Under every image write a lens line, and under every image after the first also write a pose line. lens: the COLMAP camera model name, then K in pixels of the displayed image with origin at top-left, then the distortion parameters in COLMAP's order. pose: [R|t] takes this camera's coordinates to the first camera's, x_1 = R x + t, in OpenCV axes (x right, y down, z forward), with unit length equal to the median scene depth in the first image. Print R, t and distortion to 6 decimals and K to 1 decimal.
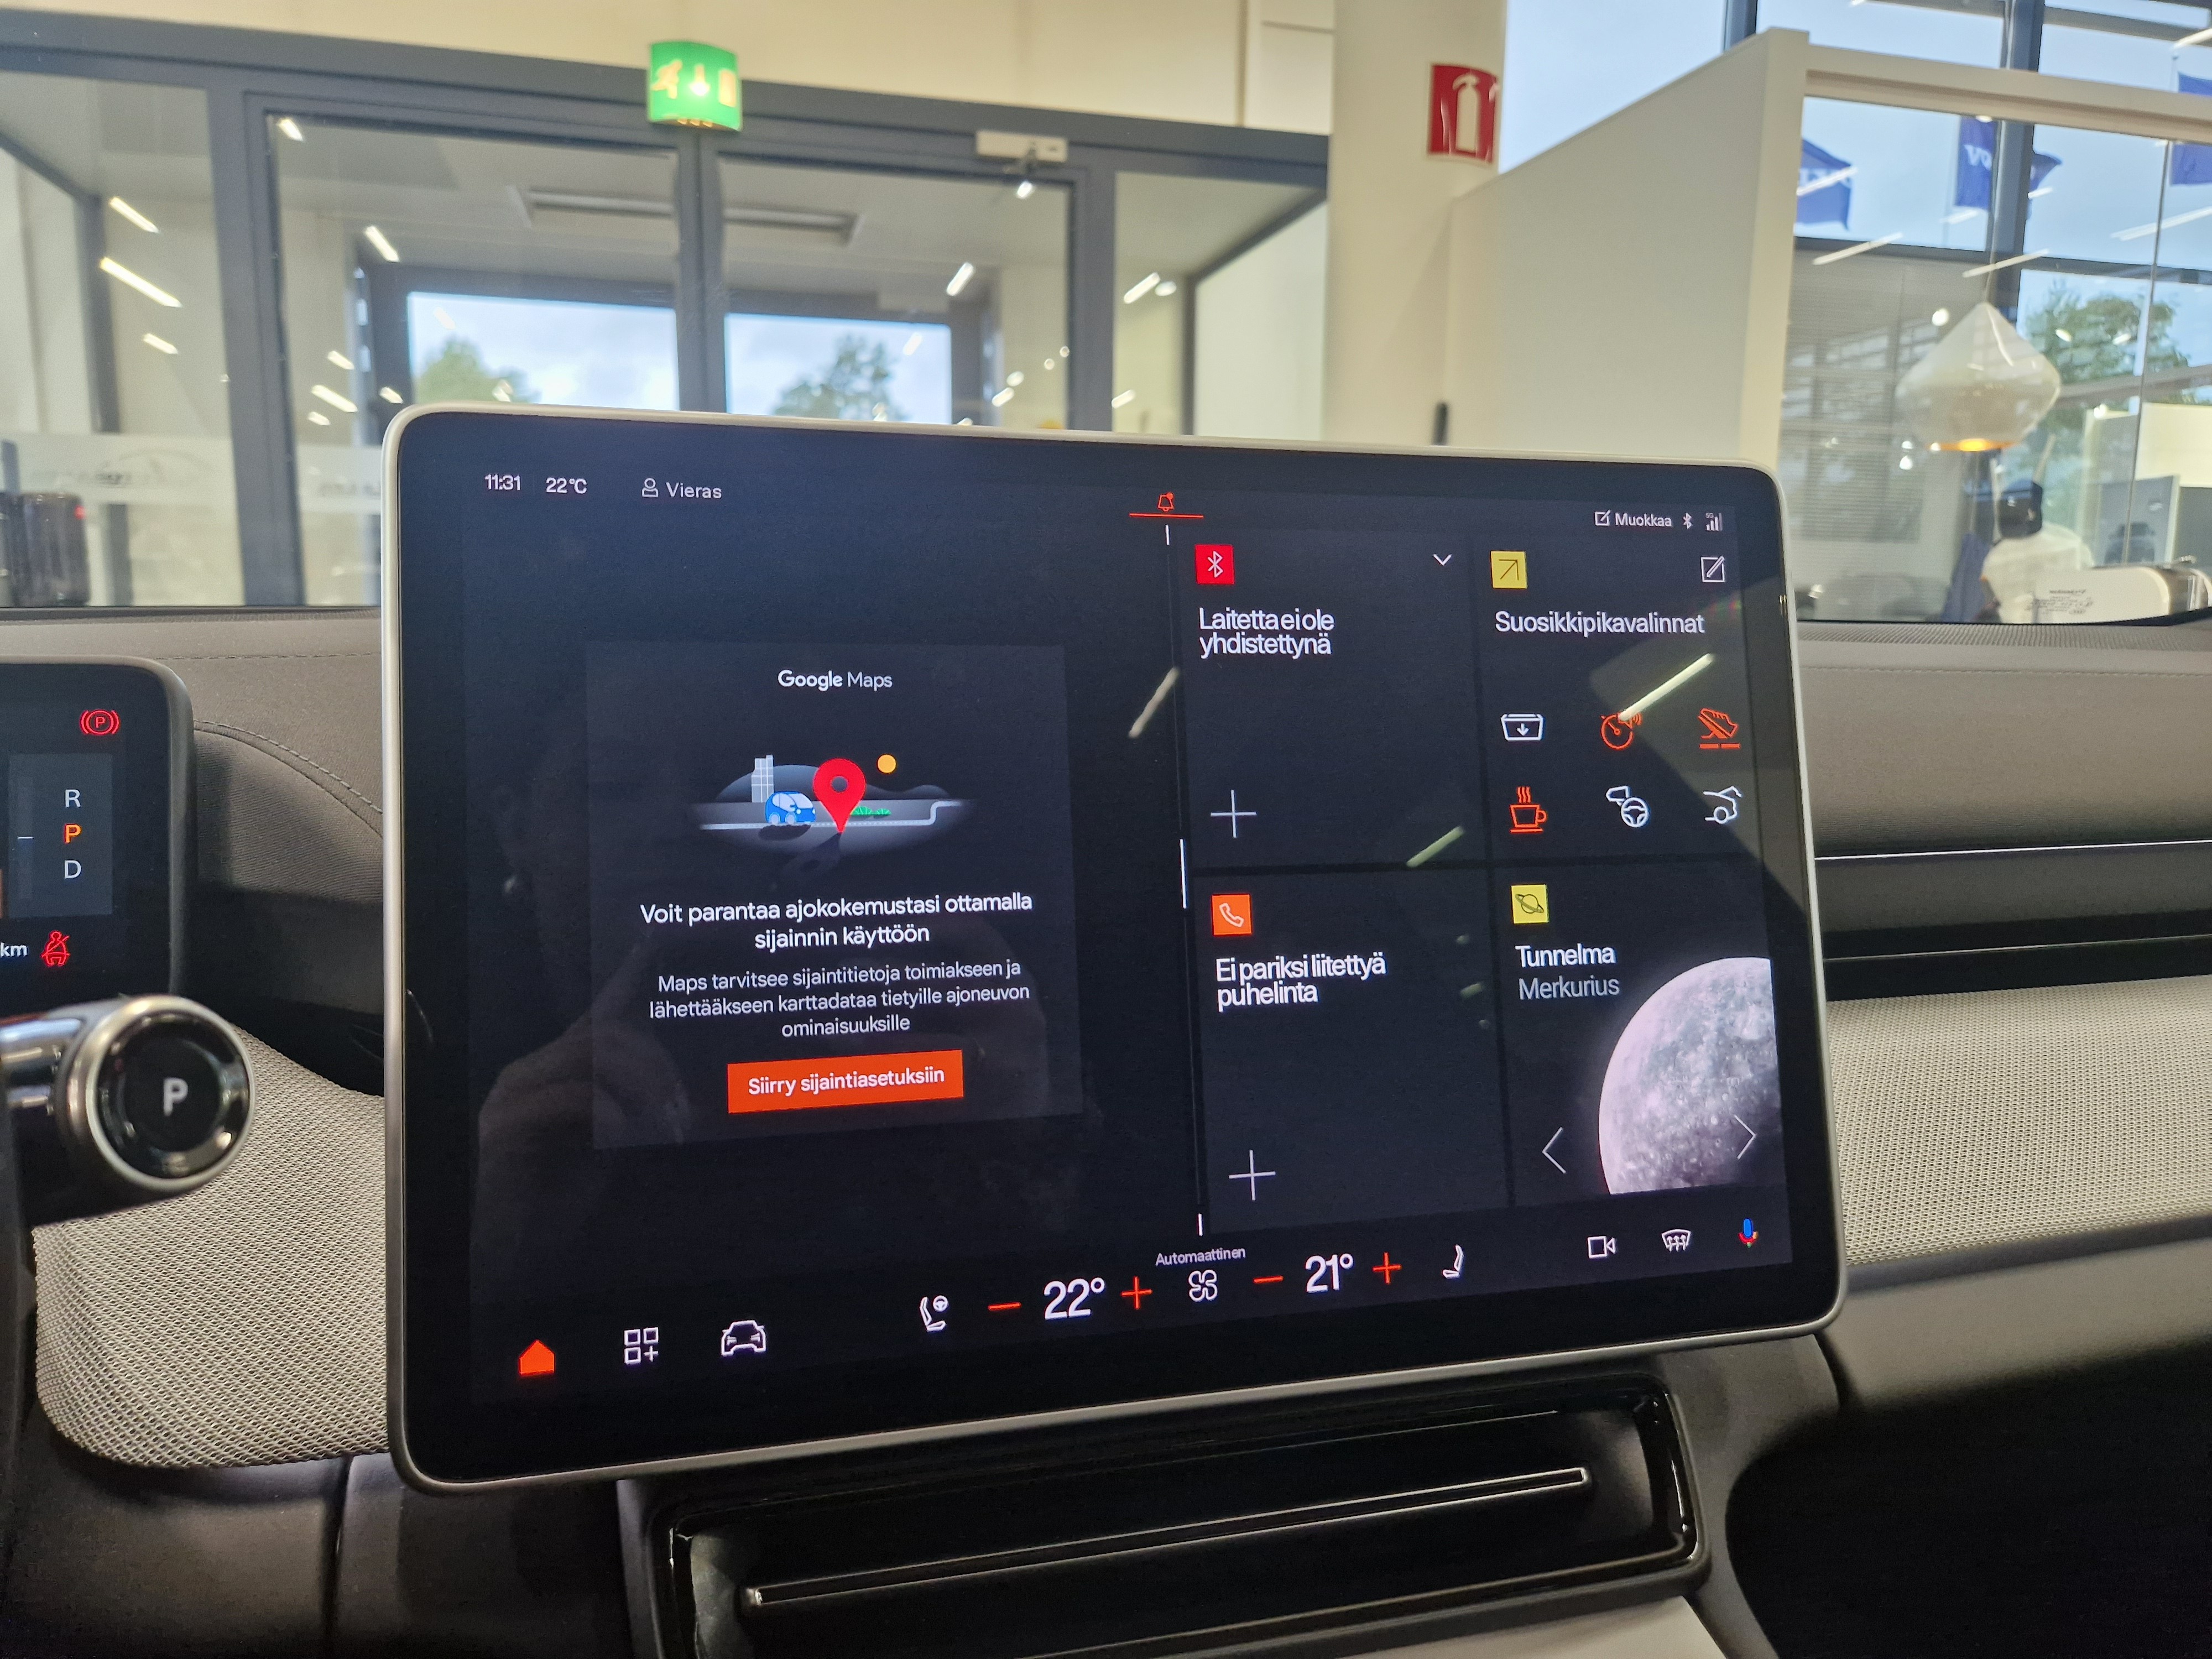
lens RADIAL K [[1504.0, 0, 1106.0], [0, 1504.0, 829.5], [0, 0, 1]] dist [0.050088, -0.045183]
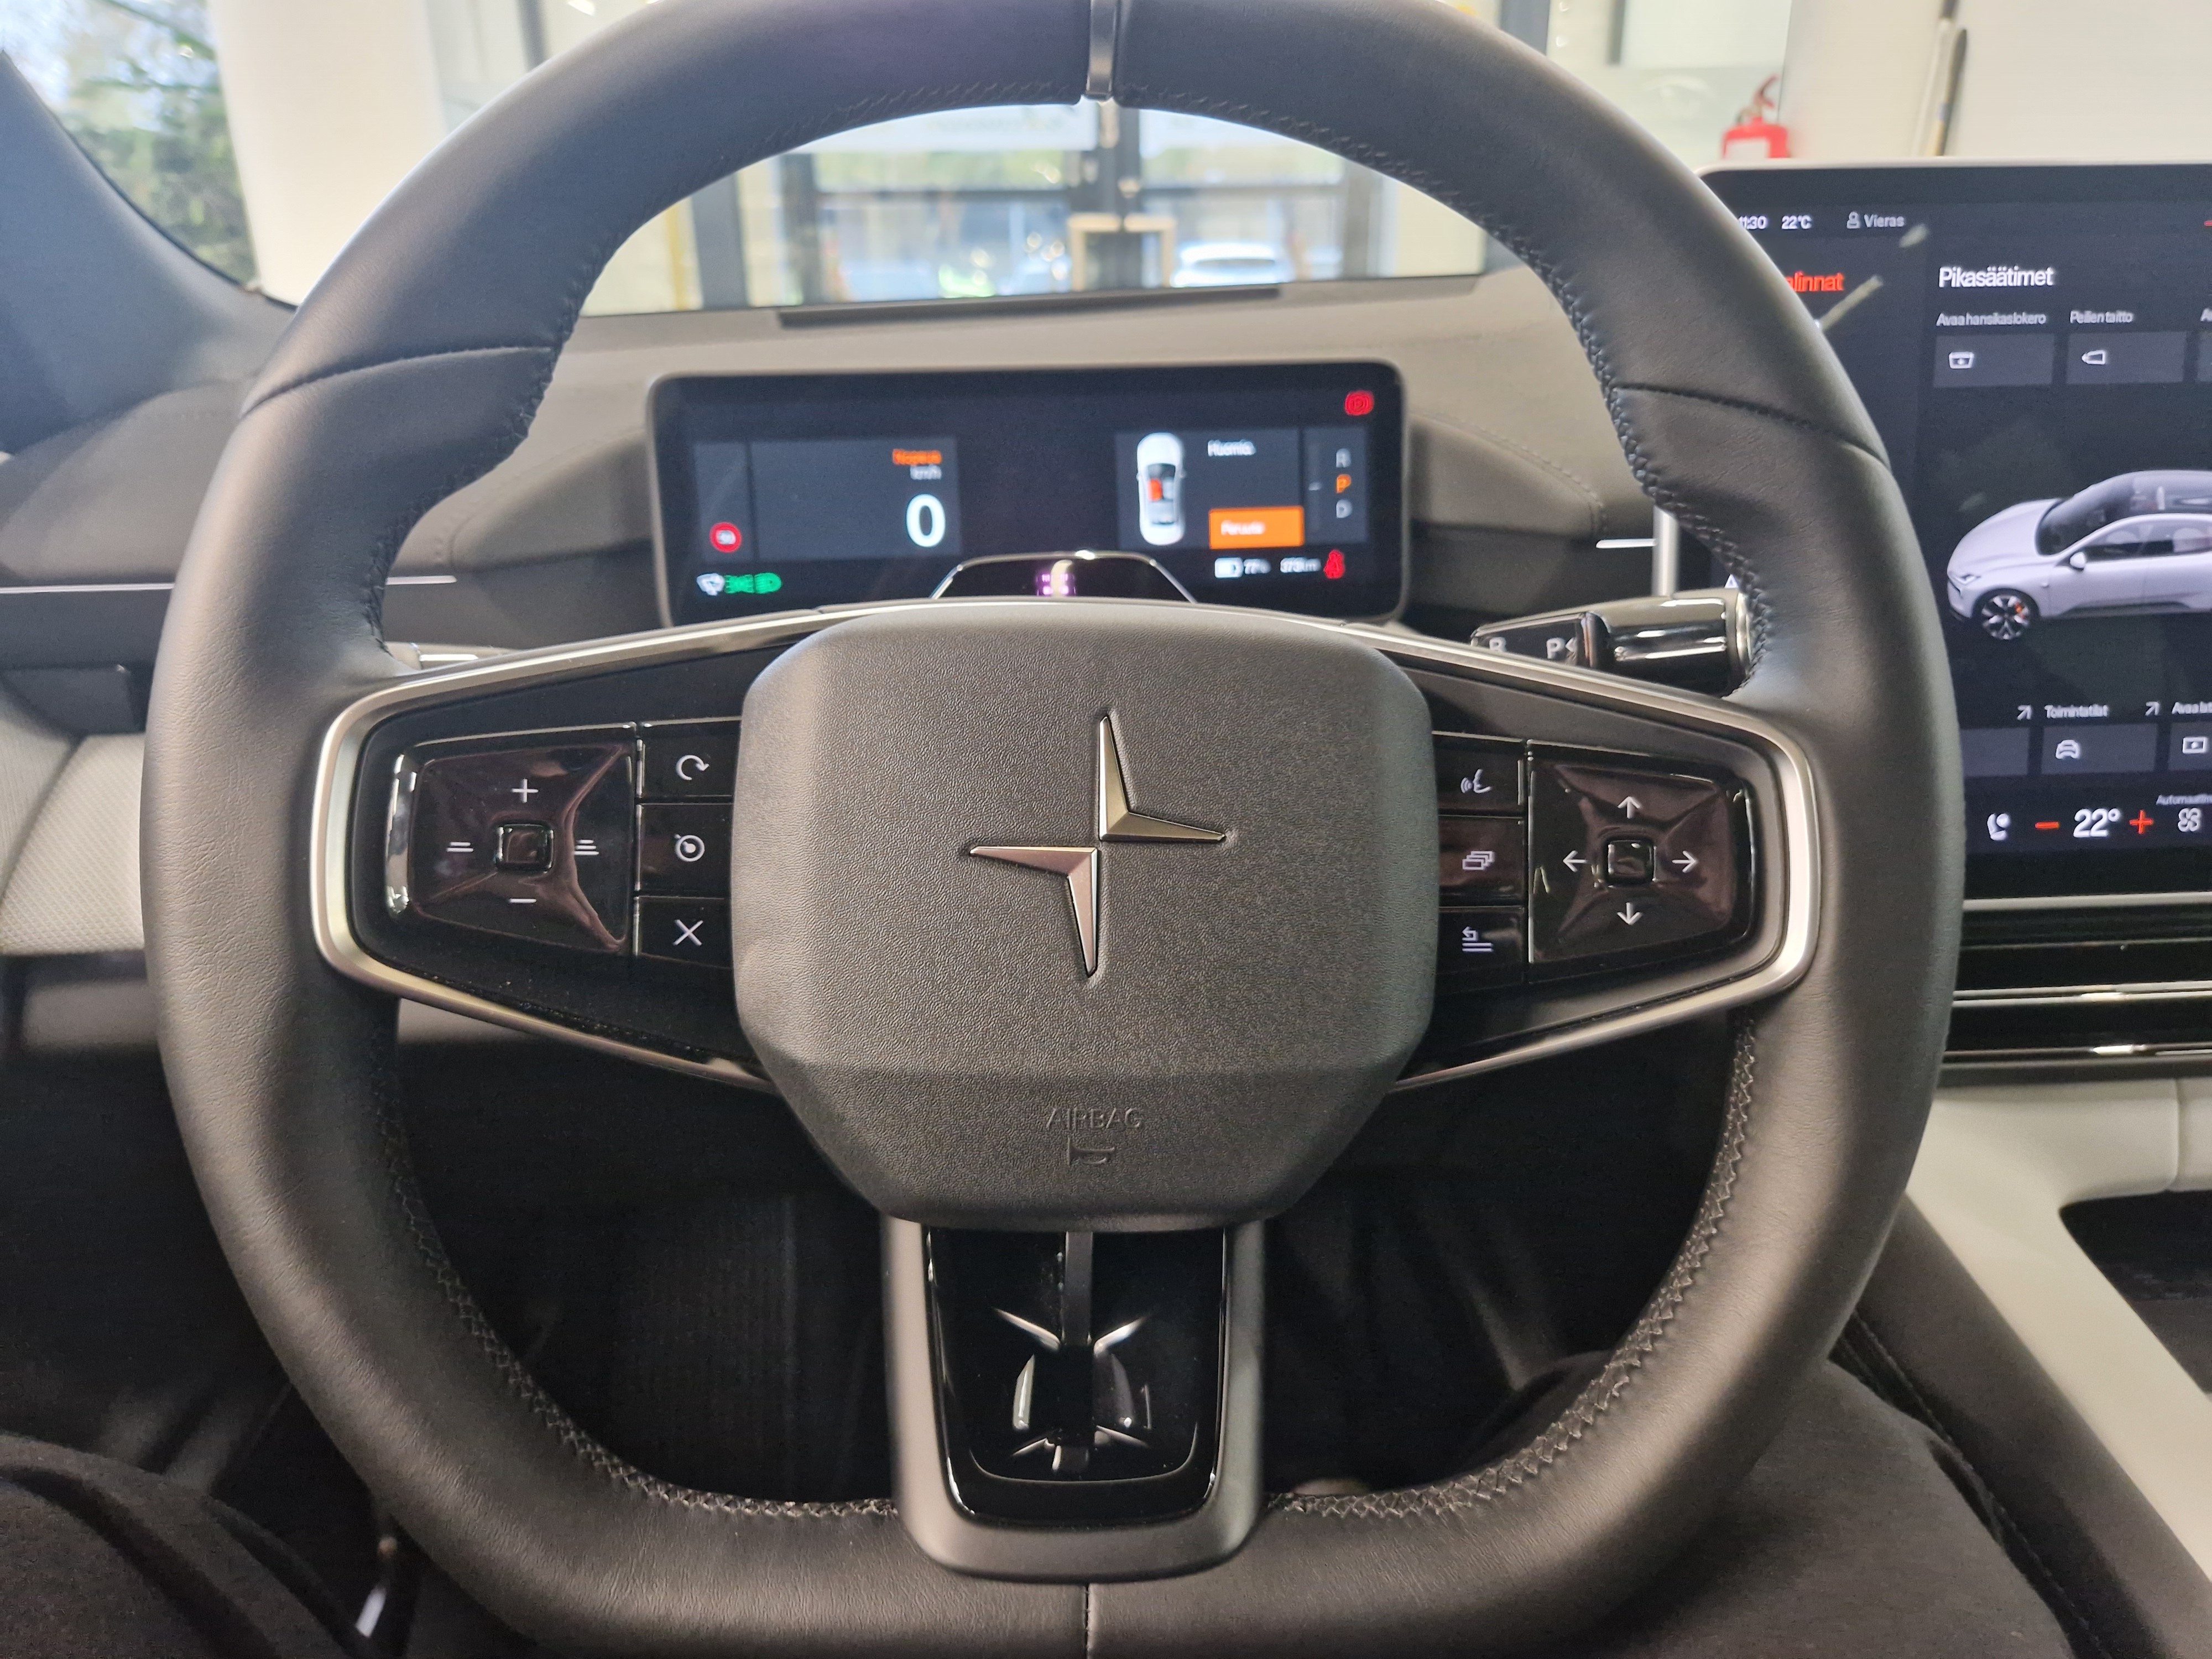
lens RADIAL K [[1539.8, 0, 1127.0], [0, 1539.8, 820.8], [0, 0, 1]] dist [0.057942, -0.062590]
pose [[0.982147, 0.041846, -0.183400, -0.586029], [-0.000245, 0.975228, 0.221204, -0.009944], [0.188113, -0.217210, 0.957827, -0.506522]]
